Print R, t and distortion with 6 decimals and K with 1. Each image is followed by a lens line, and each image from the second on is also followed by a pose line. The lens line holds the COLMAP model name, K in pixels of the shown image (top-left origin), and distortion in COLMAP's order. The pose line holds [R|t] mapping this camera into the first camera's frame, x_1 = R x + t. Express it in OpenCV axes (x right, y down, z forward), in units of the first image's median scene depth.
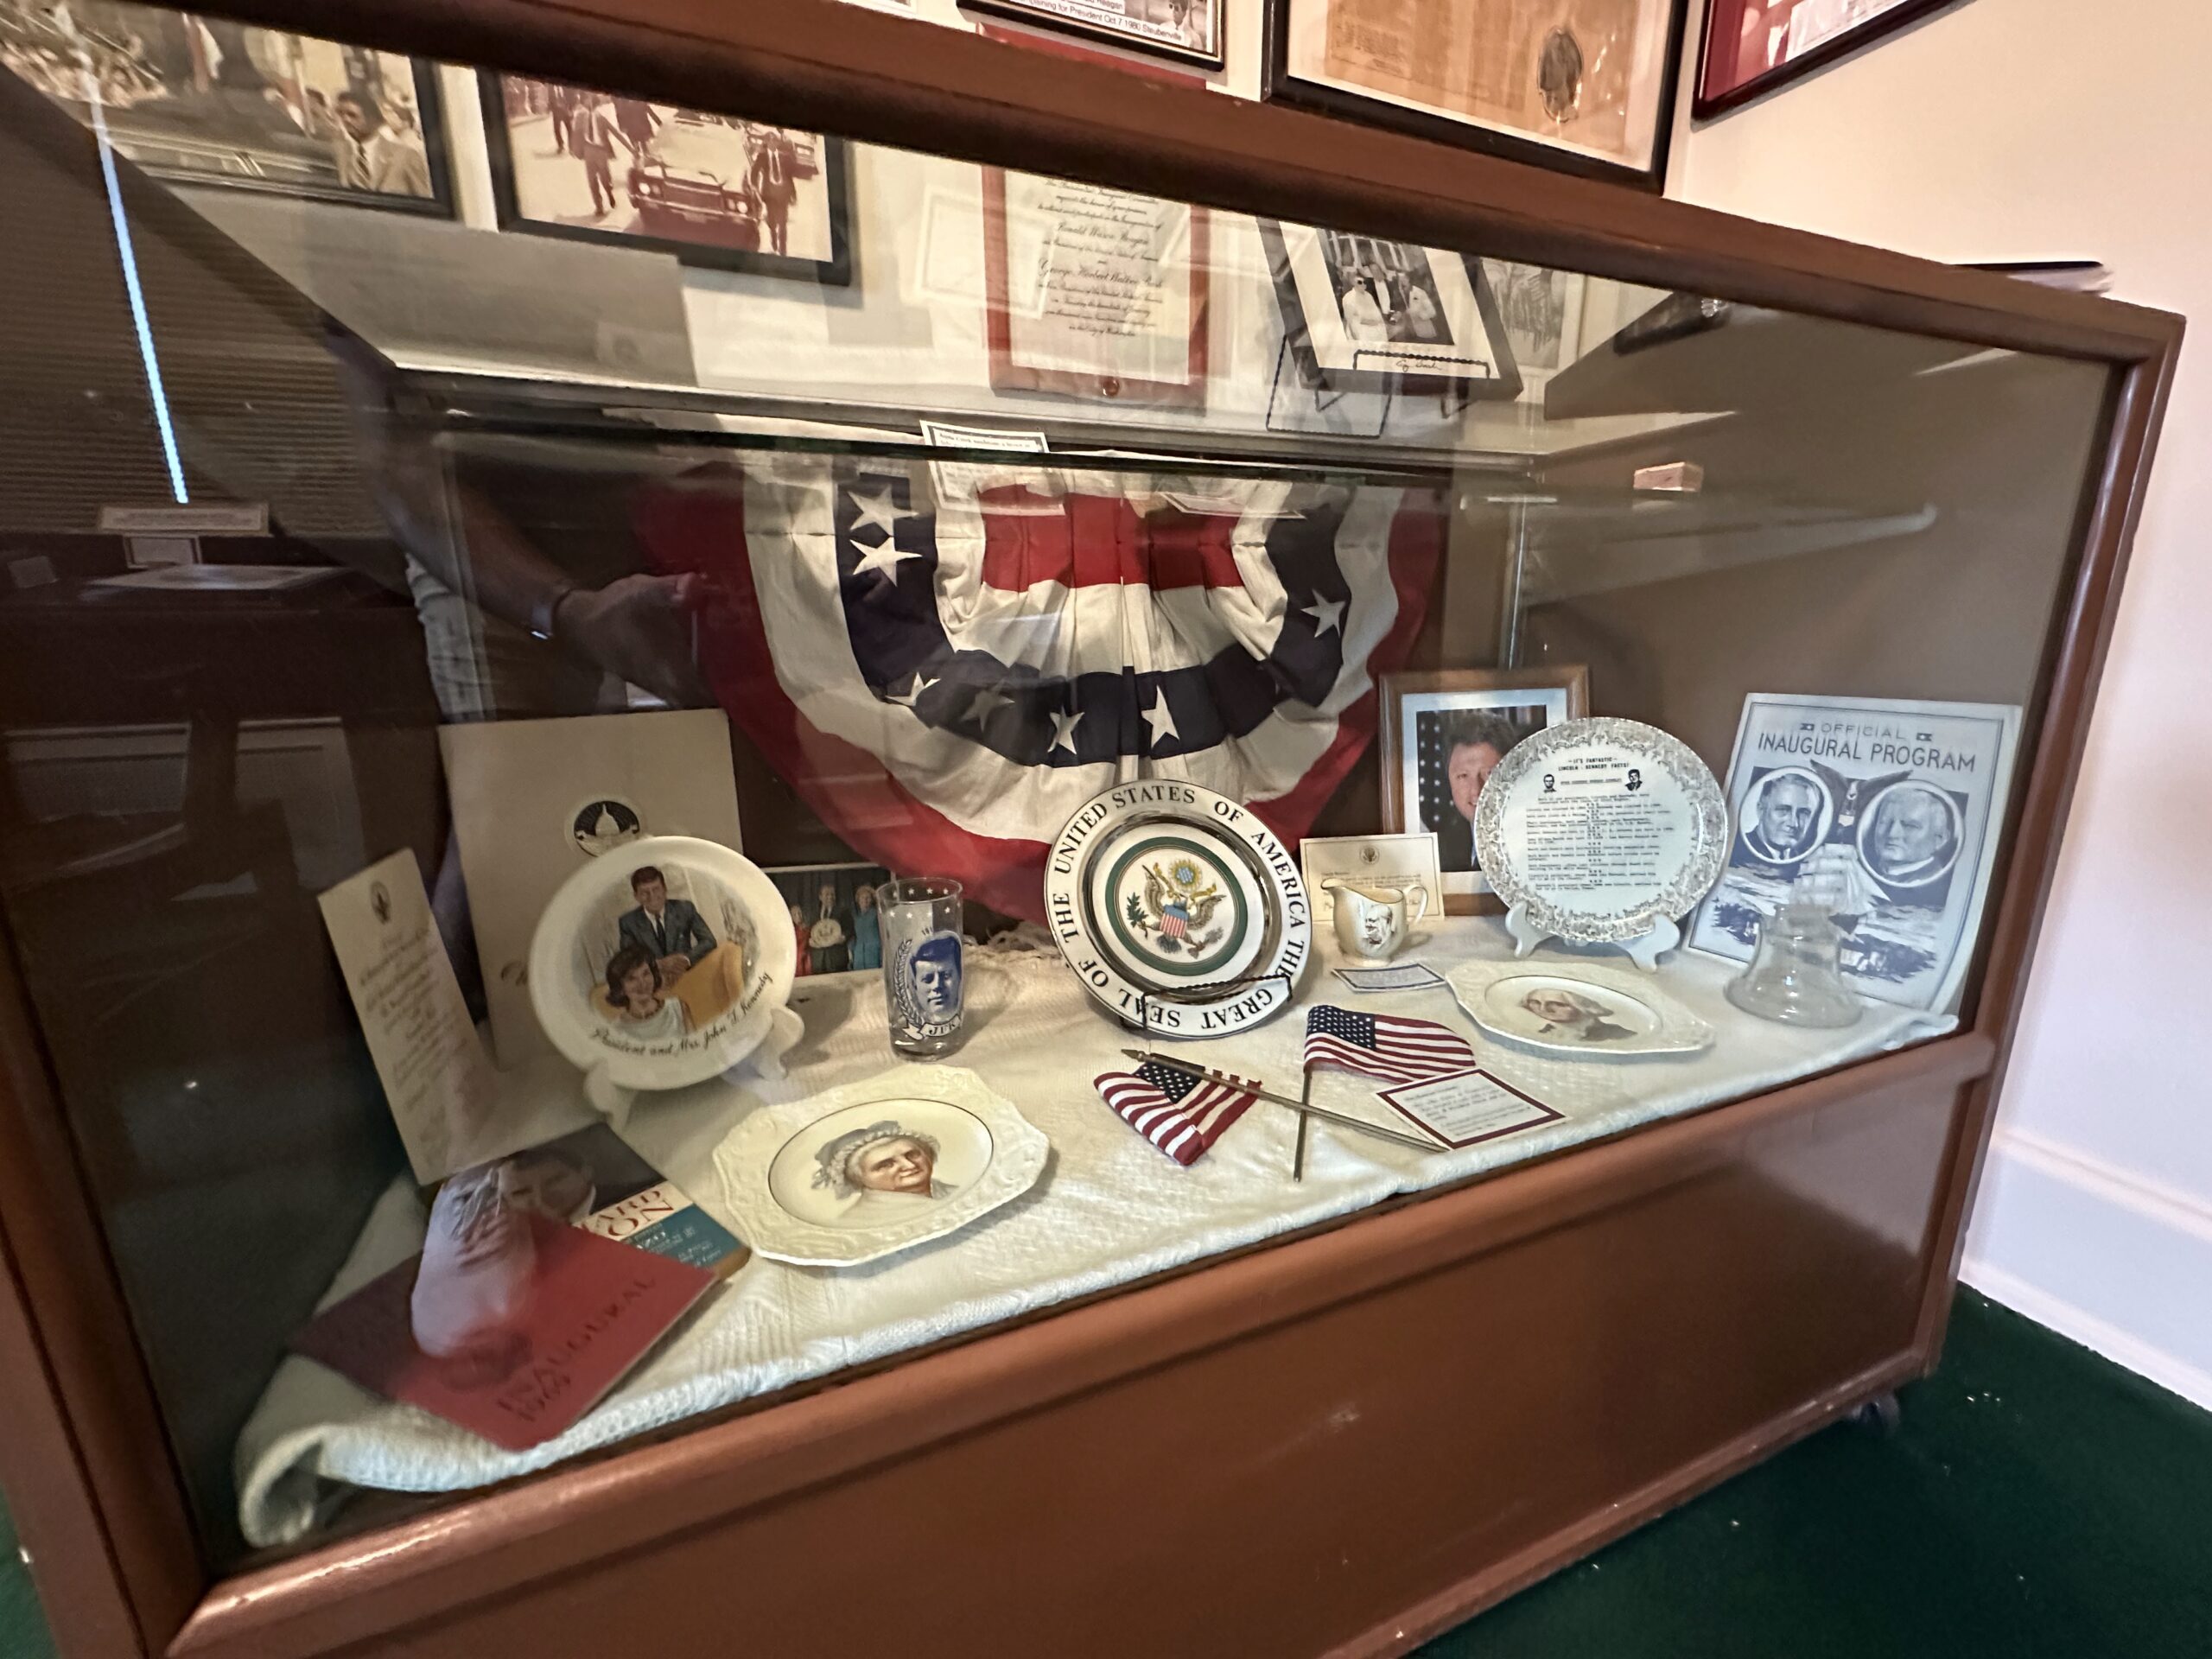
lens RADIAL K [[889.2, 0, 1118.5], [0, 889.2, 833.5], [0, 0, 1]] dist [-0.003160, 0.001854]
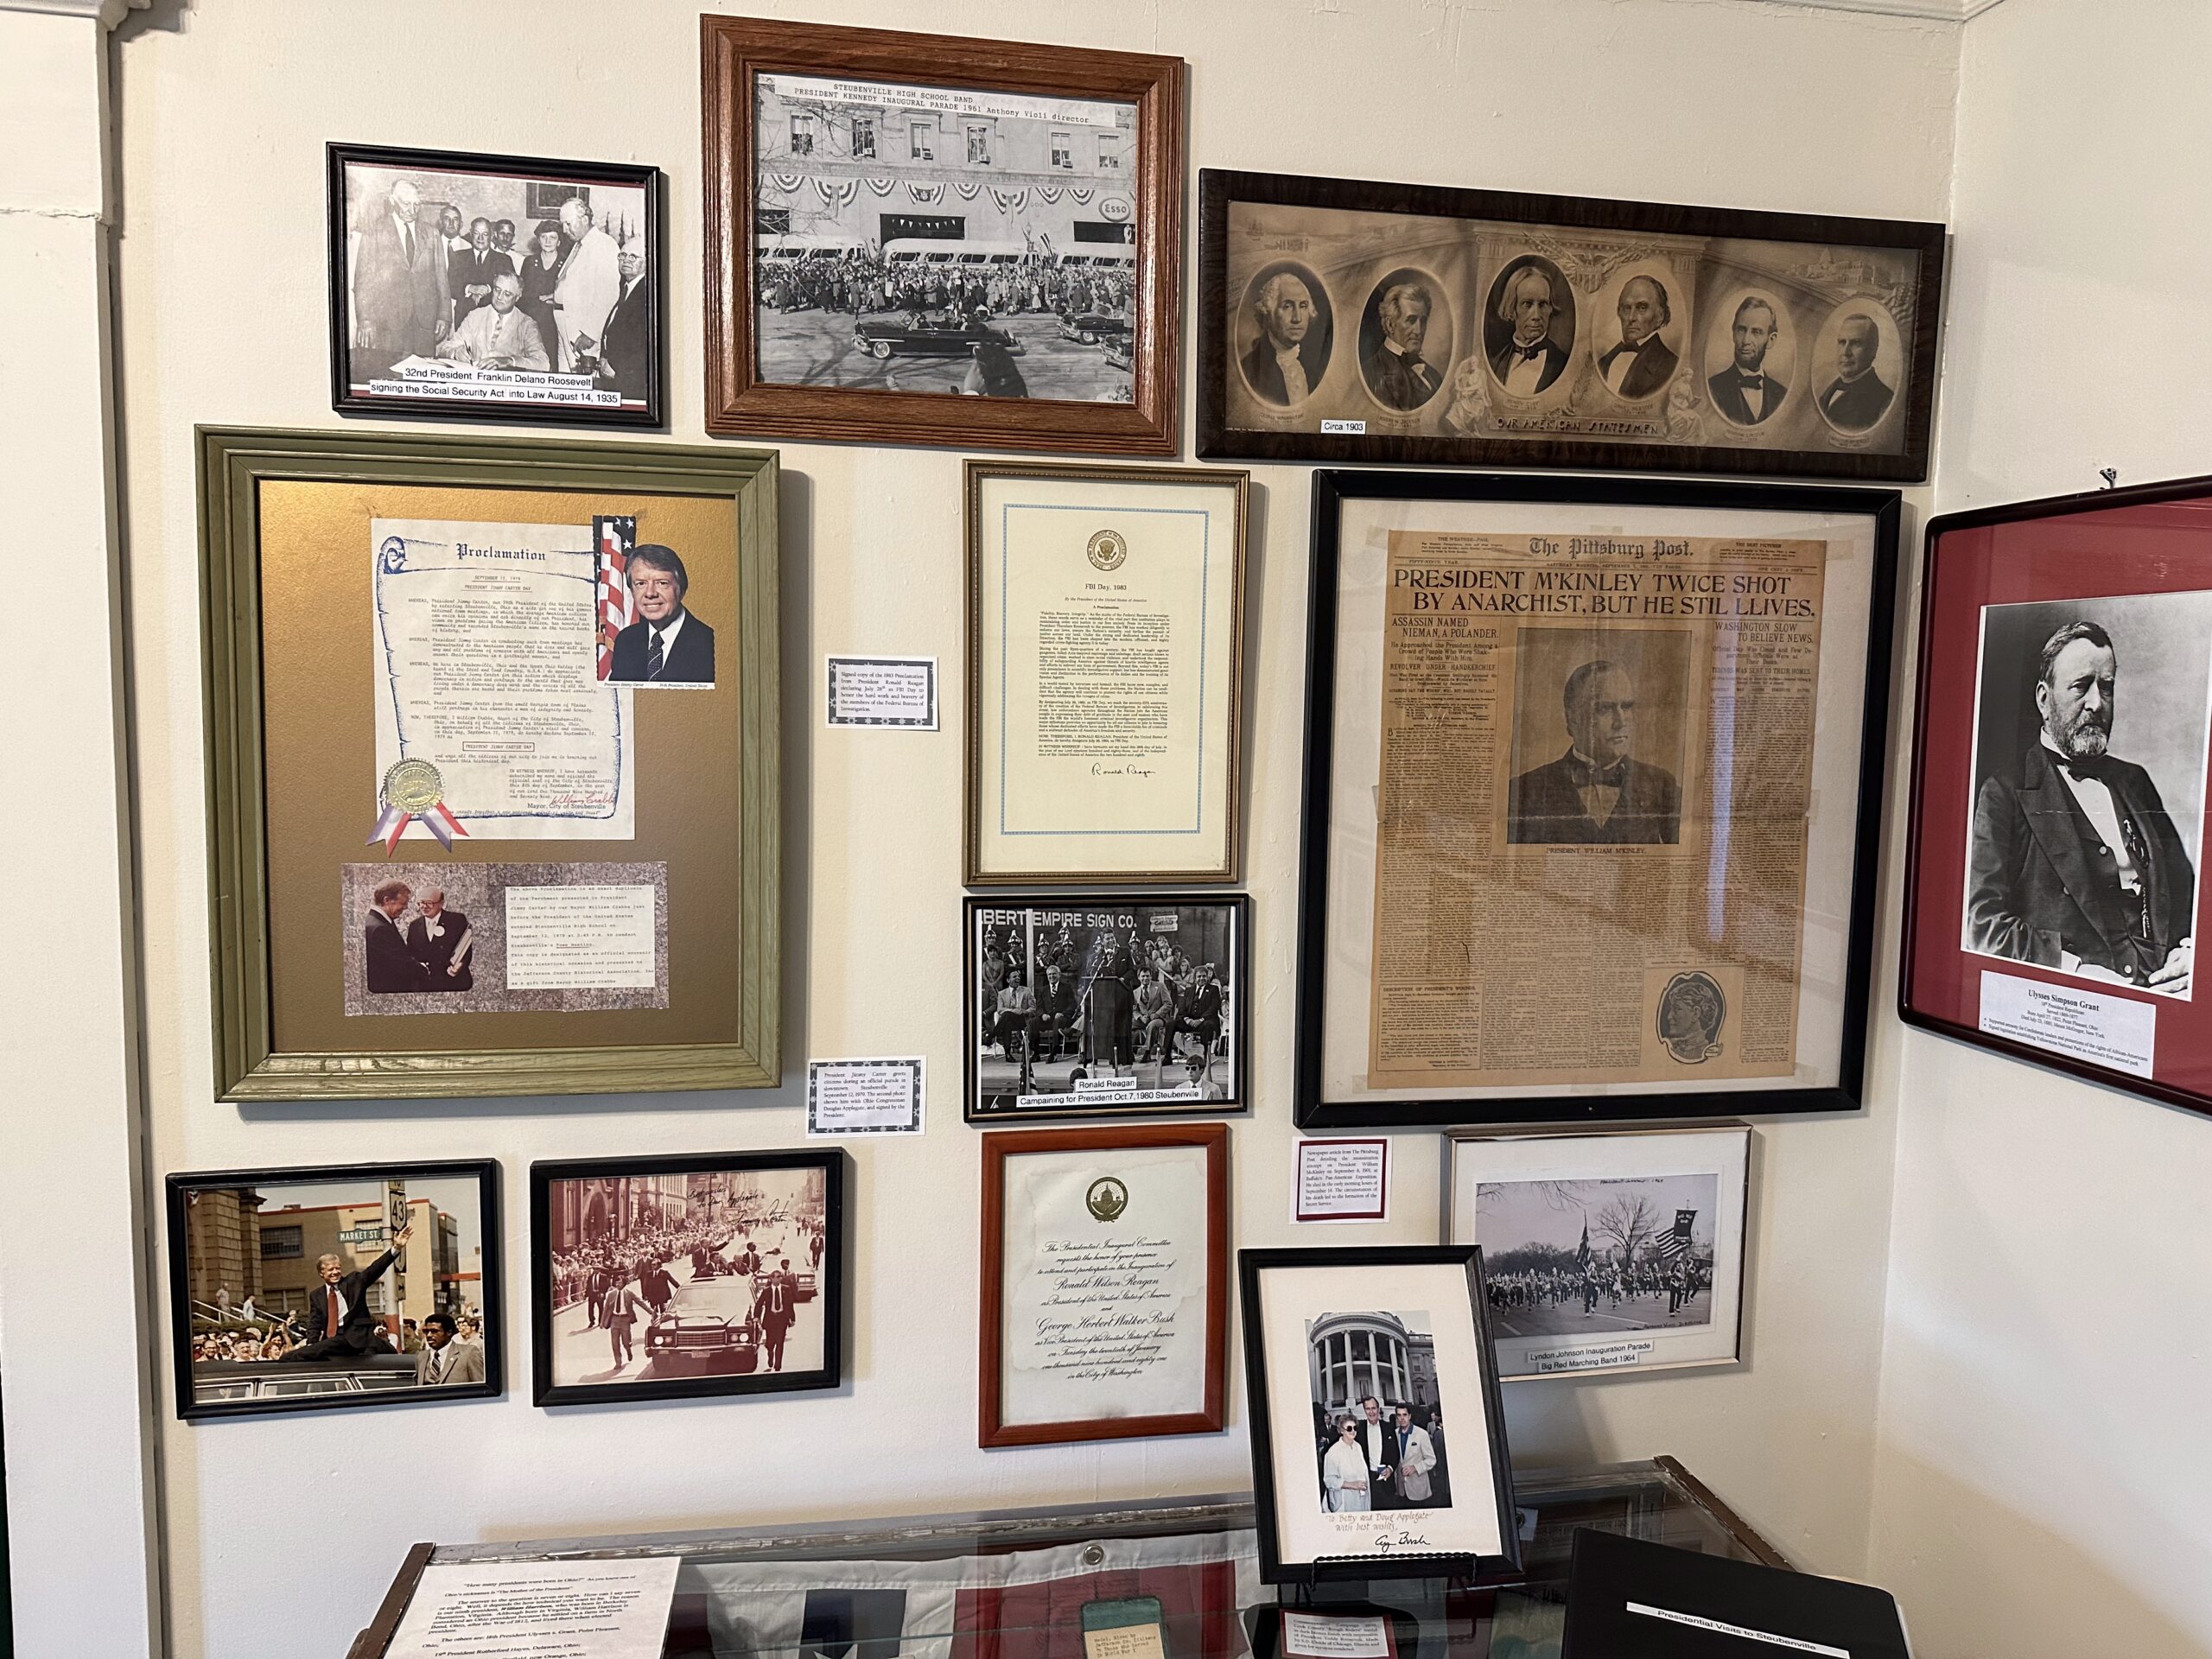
lens RADIAL K [[1567.0, 0, 1127.4], [0, 1567.0, 852.7], [0, 0, 1]] dist [0.033612, -0.031849]
pose [[0.973597, 0.041747, -0.224425, 0.436607], [-0.072765, 0.988606, -0.131772, -1.100687], [0.216367, 0.144623, 0.965541, -0.831897]]
